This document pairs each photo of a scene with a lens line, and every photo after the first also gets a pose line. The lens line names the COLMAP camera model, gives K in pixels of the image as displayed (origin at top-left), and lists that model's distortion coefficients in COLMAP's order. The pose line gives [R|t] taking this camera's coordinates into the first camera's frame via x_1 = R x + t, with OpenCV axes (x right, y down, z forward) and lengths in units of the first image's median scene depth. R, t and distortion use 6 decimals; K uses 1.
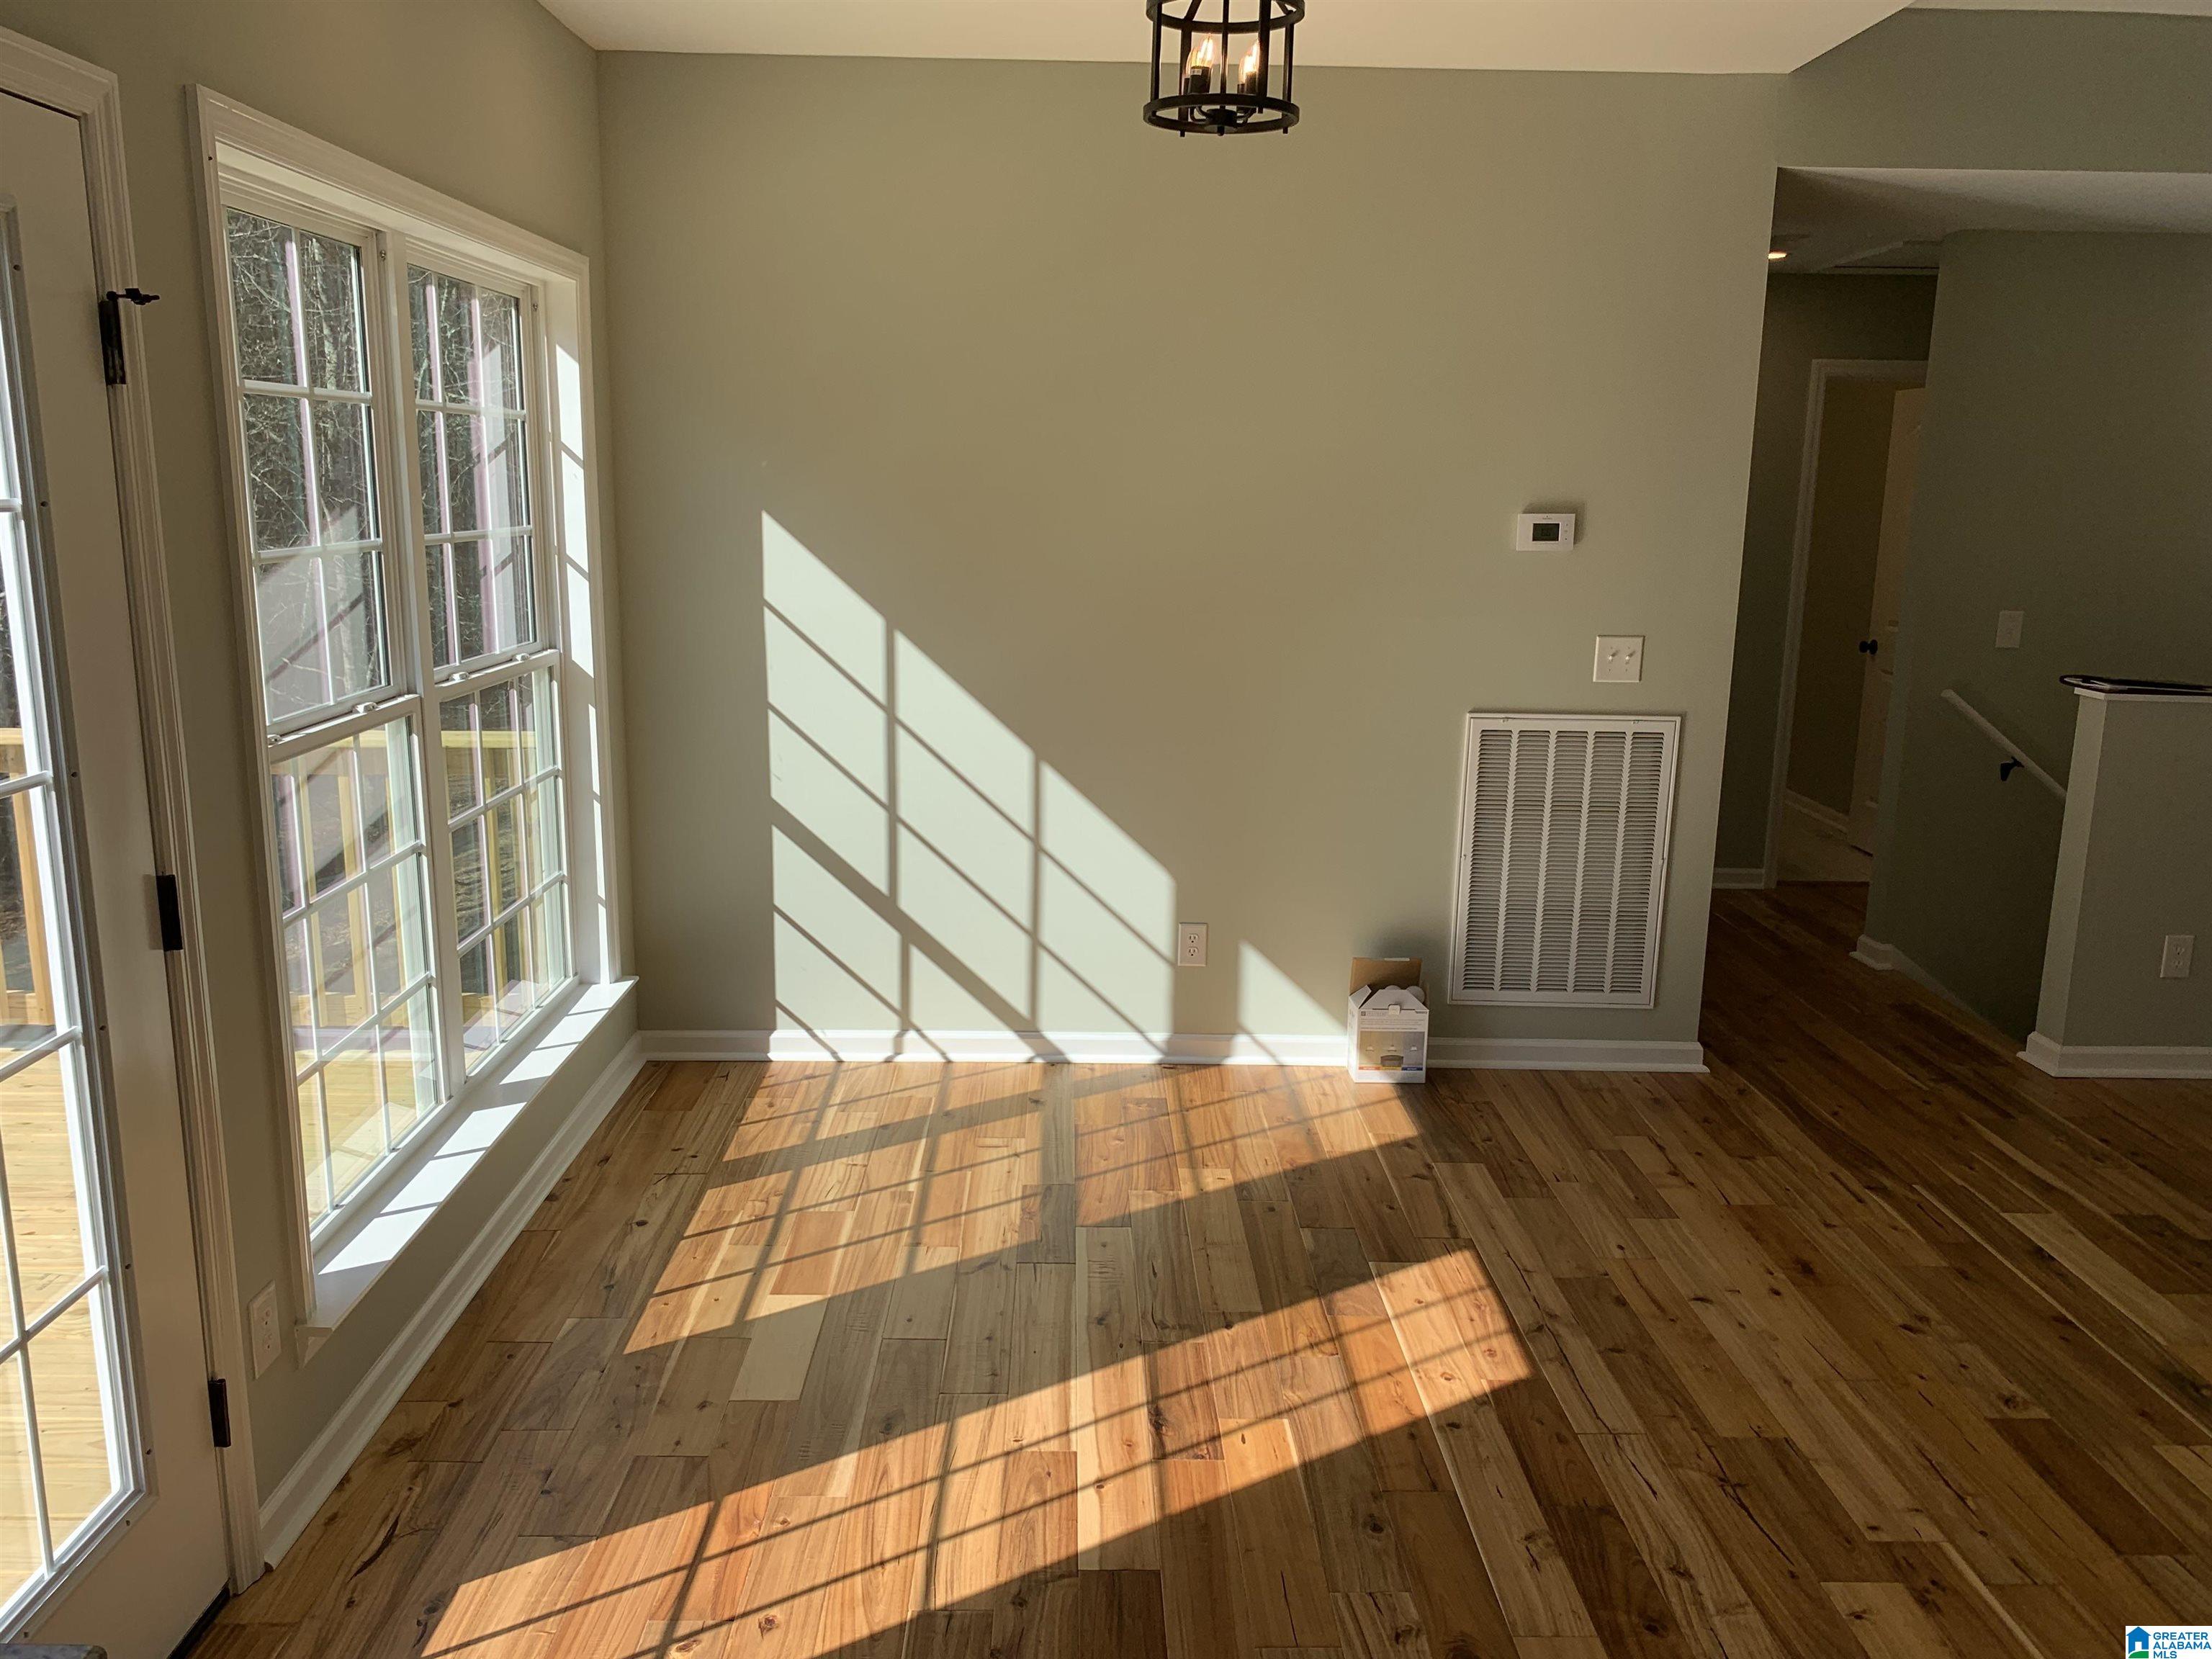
lens RADIAL K [[1699.1, 0, 1111.1], [0, 1699.1, 816.3], [0, 0, 1]] dist [0.012591, -0.004691]
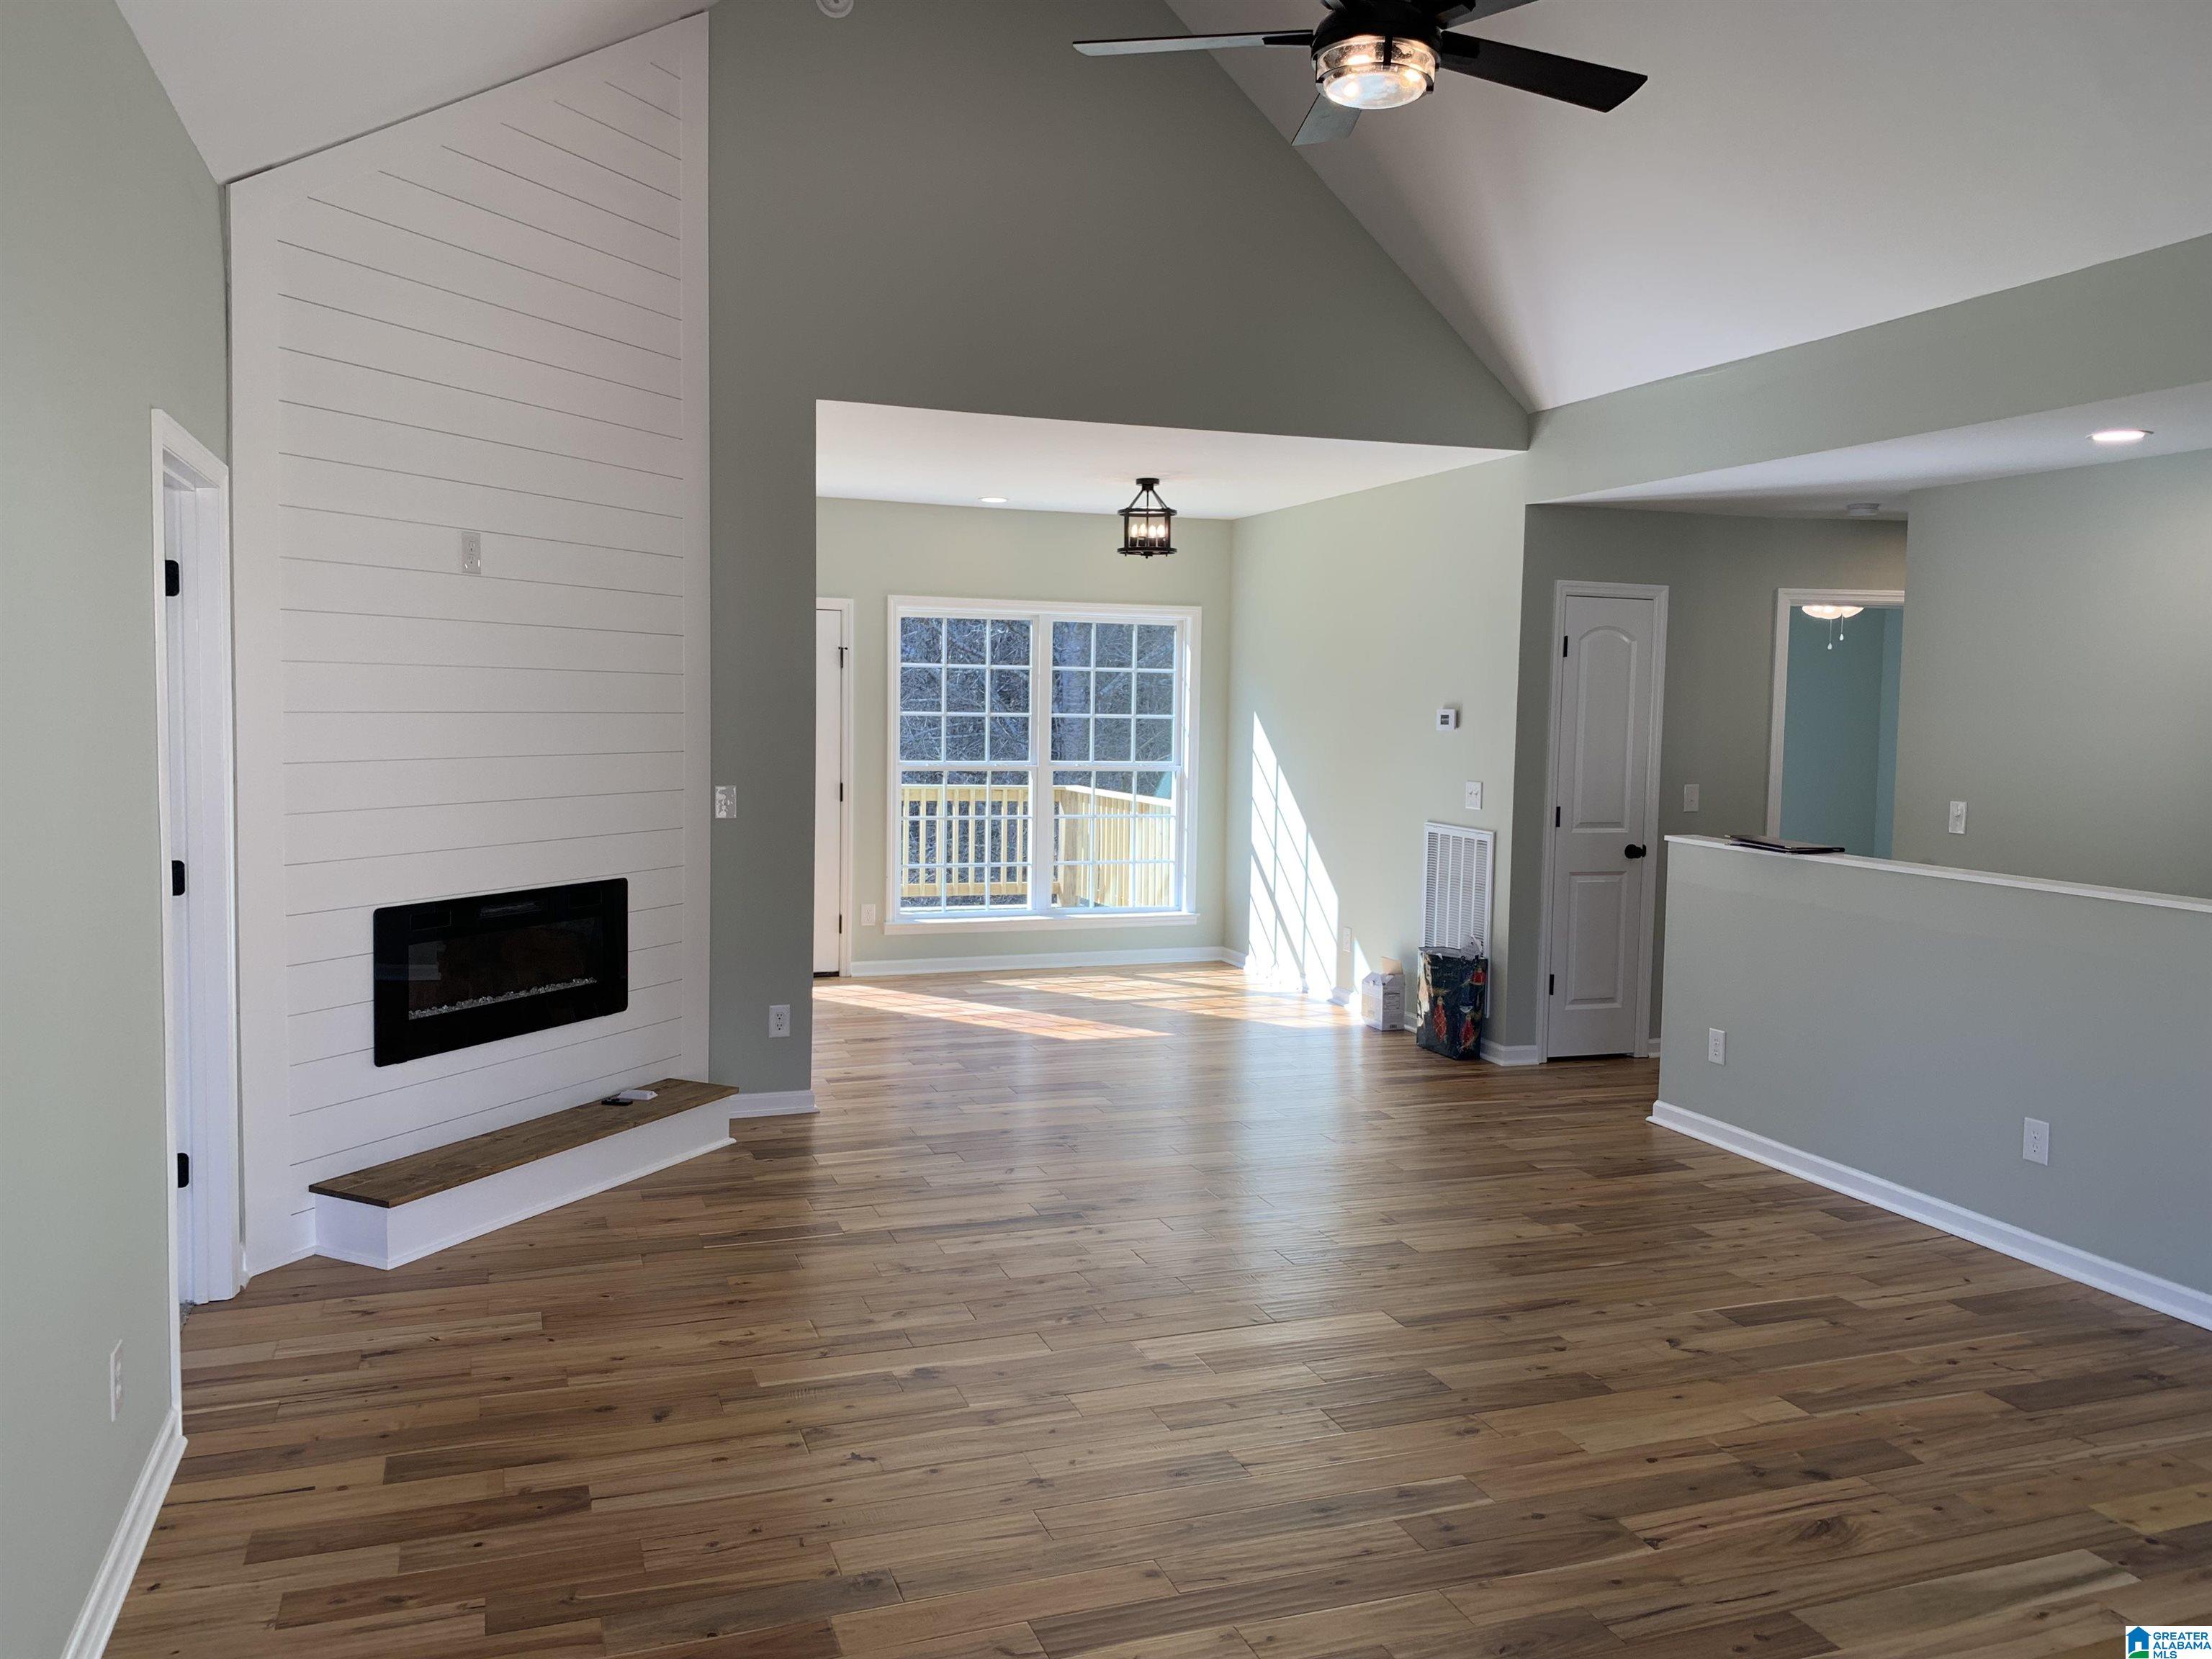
lens RADIAL K [[1699.1, 0, 1111.1], [0, 1699.1, 816.3], [0, 0, 1]] dist [0.012591, -0.004691]
pose [[0.327870, 0.049844, -0.943407, 1.760048], [-0.196795, 0.980304, -0.016600, 0.026221], [0.923998, 0.191101, 0.331221, 0.121407]]
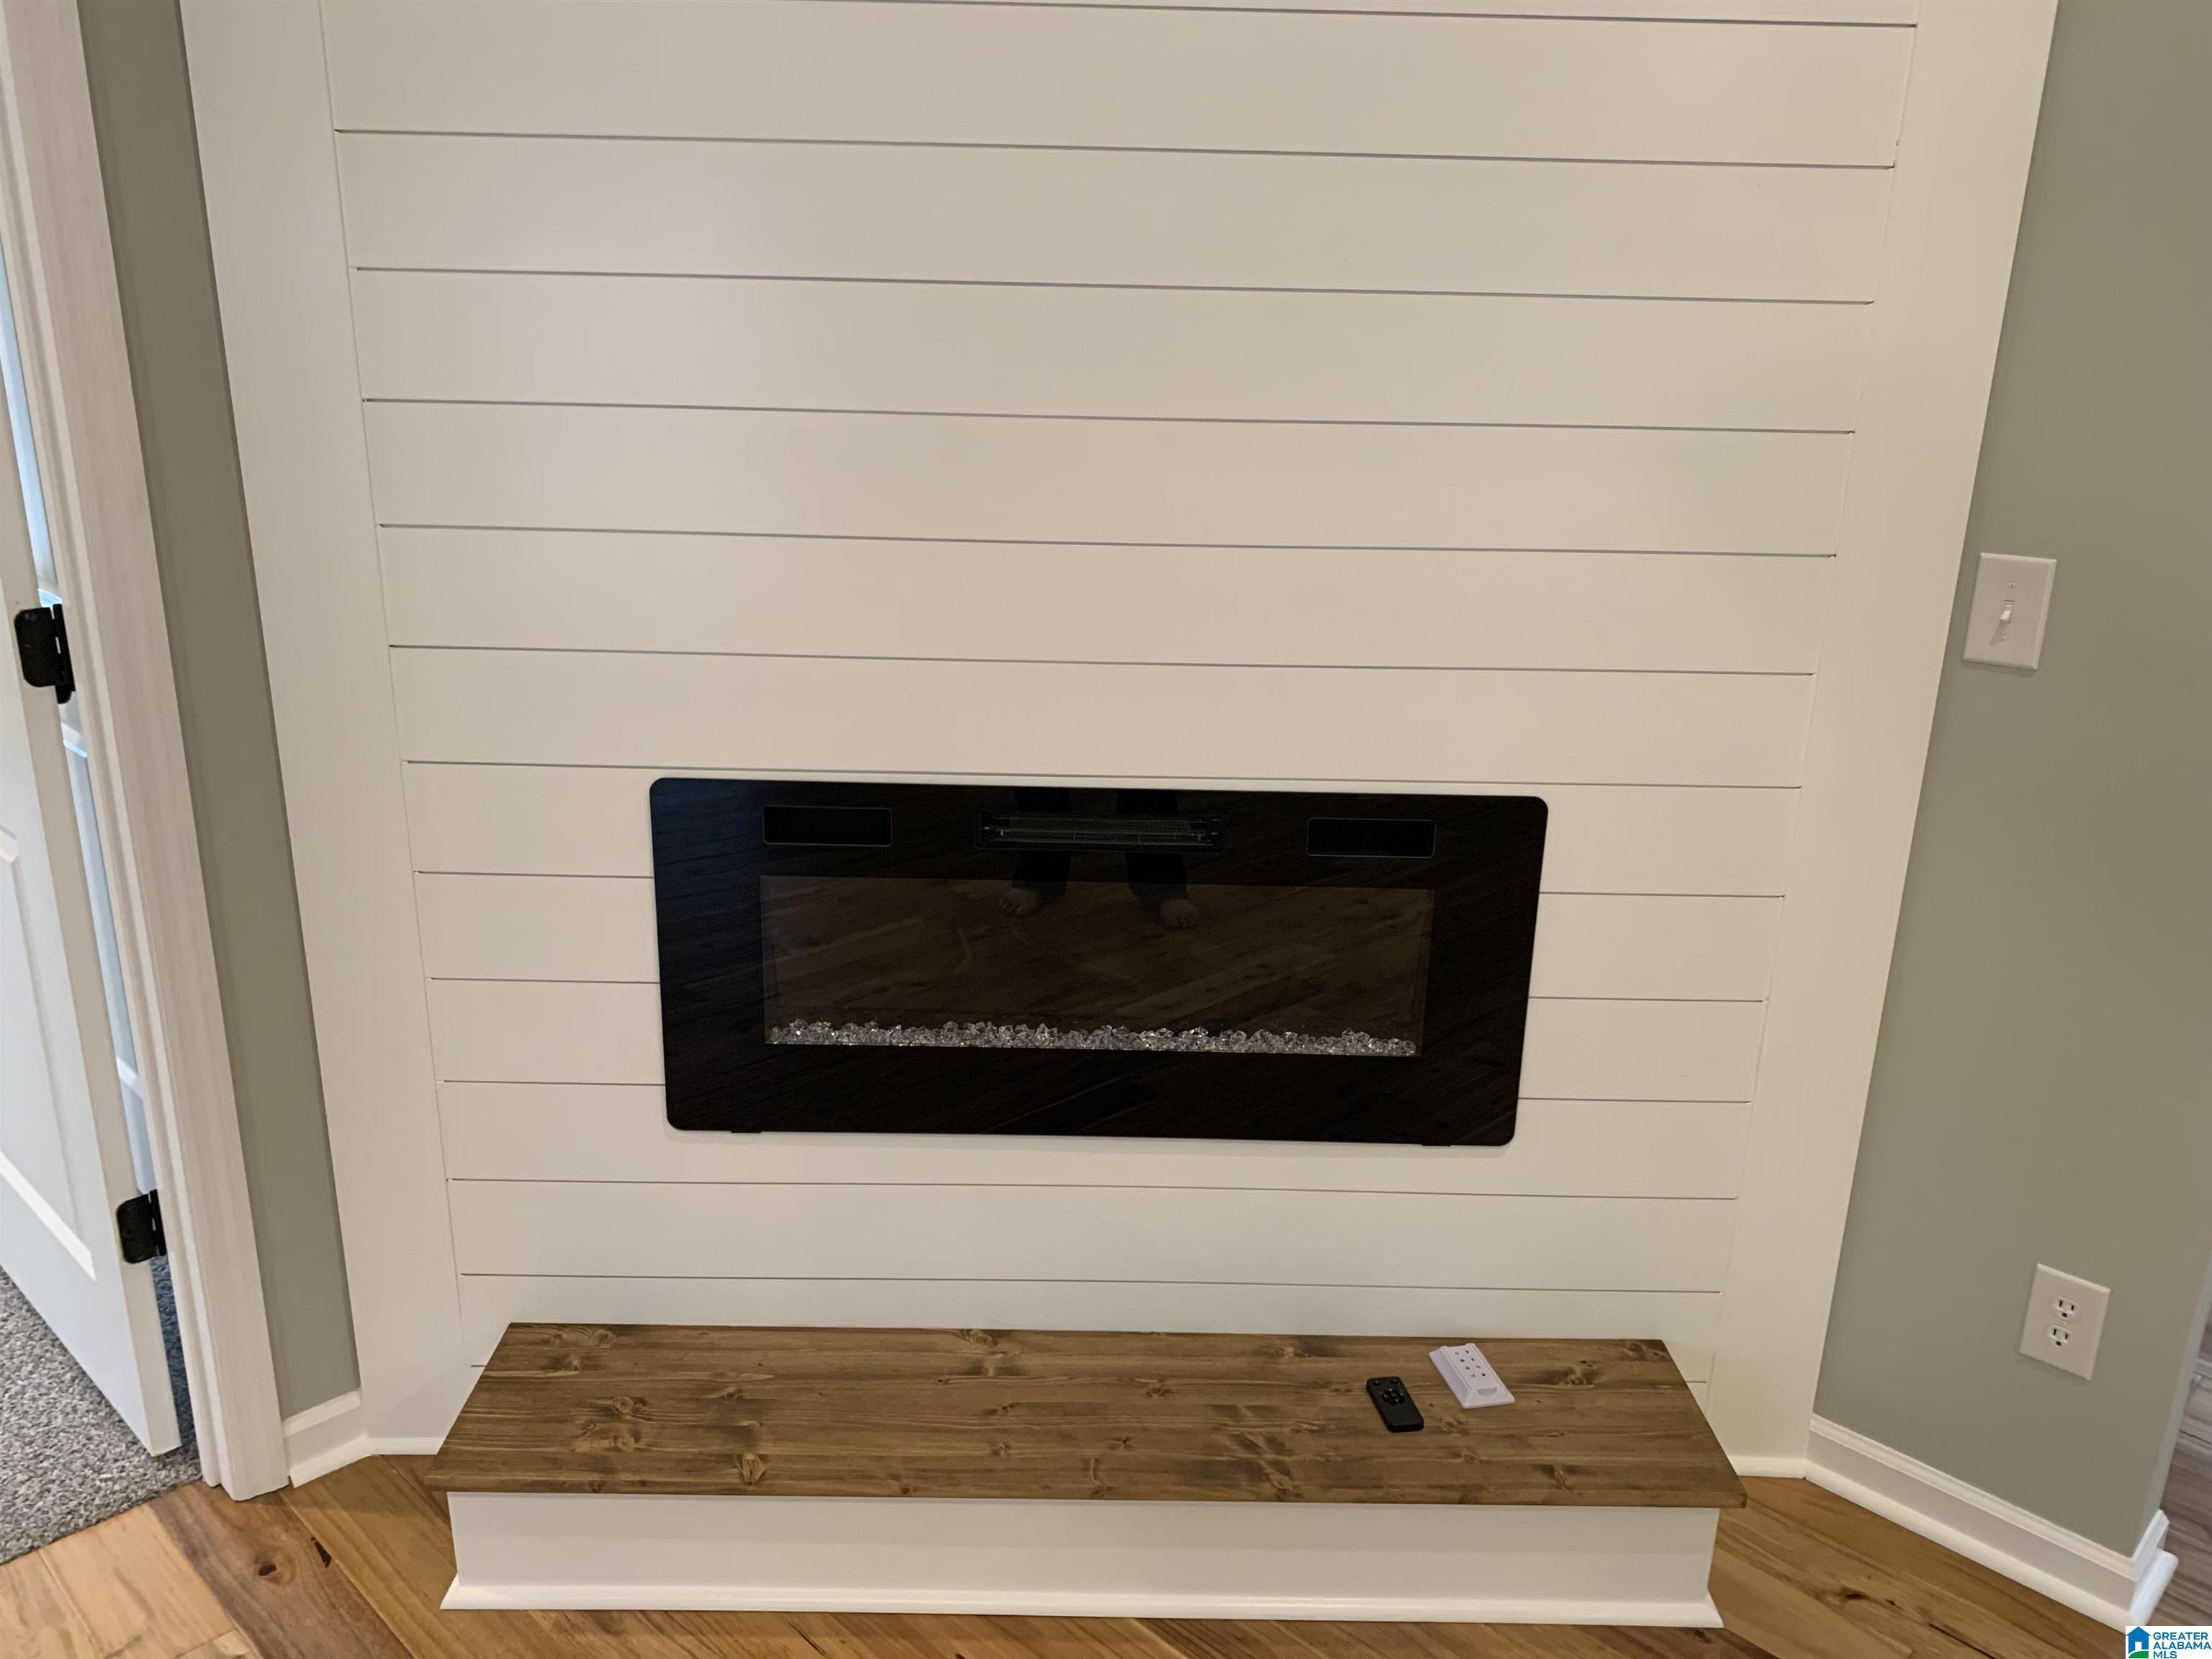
lens RADIAL K [[1659.9, 0, 1109.6], [0, 1659.9, 886.0], [0, 0, 1]] dist [0.058017, -0.000396]
pose [[-0.712400, 0.175994, -0.679347, 0.822522], [-0.175189, 0.892794, 0.415003, -0.018483], [0.679555, 0.414663, -0.605194, 0.412502]]
